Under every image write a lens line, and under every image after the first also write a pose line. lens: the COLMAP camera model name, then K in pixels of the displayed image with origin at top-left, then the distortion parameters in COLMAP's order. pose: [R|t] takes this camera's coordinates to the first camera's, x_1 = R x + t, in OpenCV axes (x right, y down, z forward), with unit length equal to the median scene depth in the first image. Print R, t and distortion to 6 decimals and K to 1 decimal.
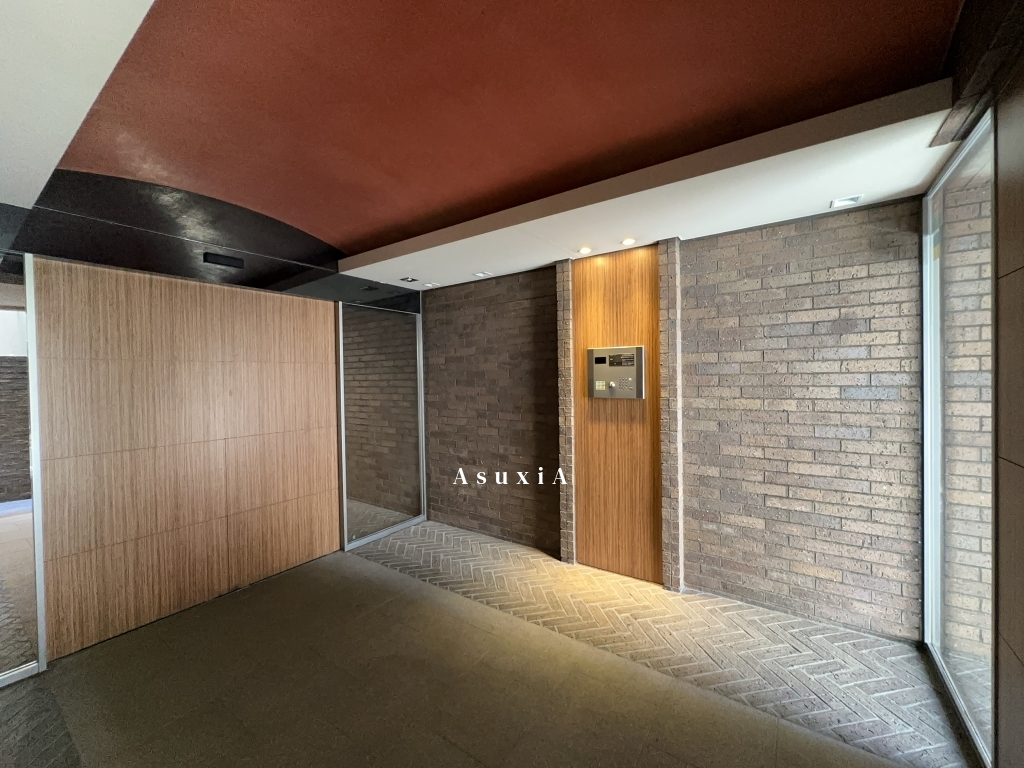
lens RADIAL K [[411.5, 0, 508.8], [0, 411.5, 381.5], [0, 0, 1]] dist [-0.002107, 0.000511]
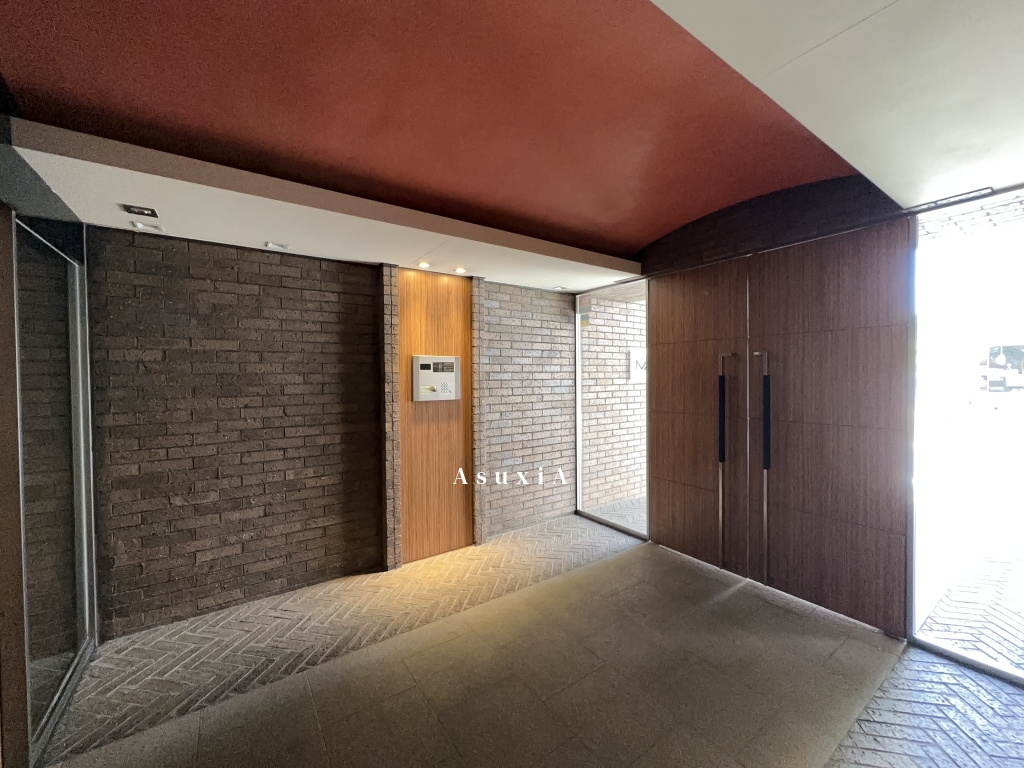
lens RADIAL K [[411.5, 0, 508.6], [0, 411.5, 382.4], [0, 0, 1]] dist [-0.002107, 0.000511]
pose [[0.352703, -0.000707, 0.935735, -0.733924], [0.016008, 0.999858, -0.005278, -0.000223], [-0.935598, 0.016841, 0.352664, 0.408314]]
